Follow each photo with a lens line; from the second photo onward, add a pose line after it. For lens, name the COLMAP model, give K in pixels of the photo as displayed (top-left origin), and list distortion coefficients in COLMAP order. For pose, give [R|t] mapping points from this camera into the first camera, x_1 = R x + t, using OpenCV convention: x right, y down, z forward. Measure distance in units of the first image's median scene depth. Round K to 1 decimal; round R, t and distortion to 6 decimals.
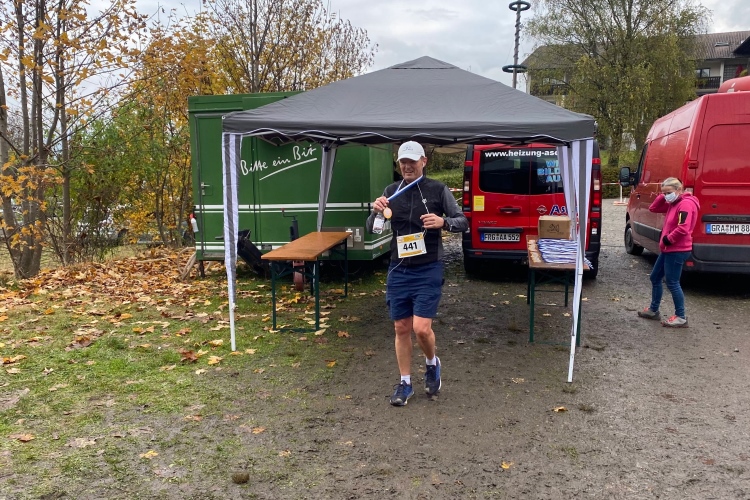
lens RADIAL K [[643.1, 0, 363.5], [0, 643.1, 249.4], [0, 0, 1]] dist [0.087338, -0.154858]
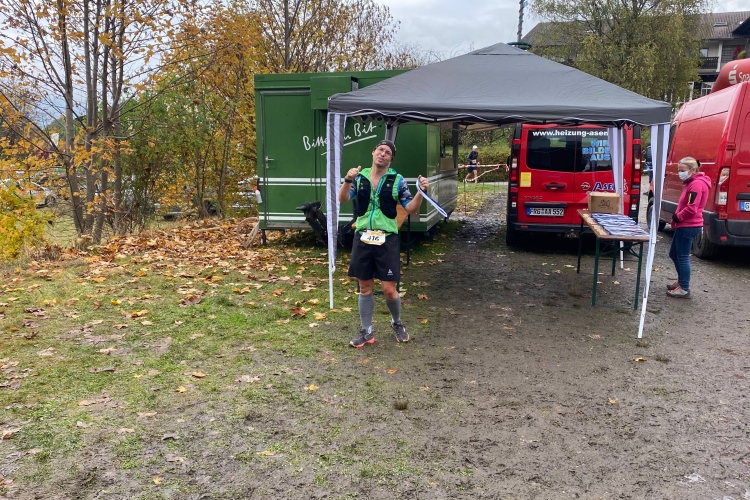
lens RADIAL K [[634.0, 0, 375.0], [0, 634.0, 250.0], [0, 0, 1]] dist [0.079105, -0.136742]
pose [[0.999803, 0.013333, 0.014698, -0.112798], [-0.013925, 0.999063, 0.040983, 0.006949], [-0.014138, -0.041180, 0.999052, -0.074039]]
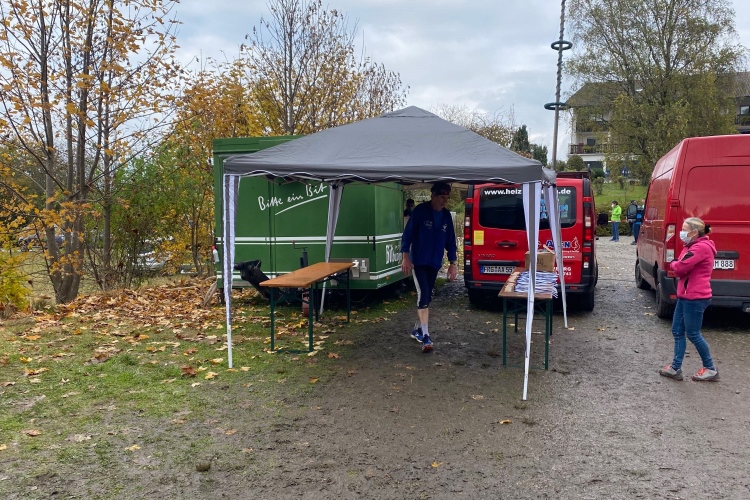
lens RADIAL K [[634.0, 0, 375.0], [0, 634.0, 250.0], [0, 0, 1]] dist [0.079105, -0.136742]
pose [[0.998810, 0.009093, -0.047914, 0.077370], [-0.011511, 0.998660, -0.050452, 0.005060], [0.047391, 0.050943, 0.997577, -0.074983]]
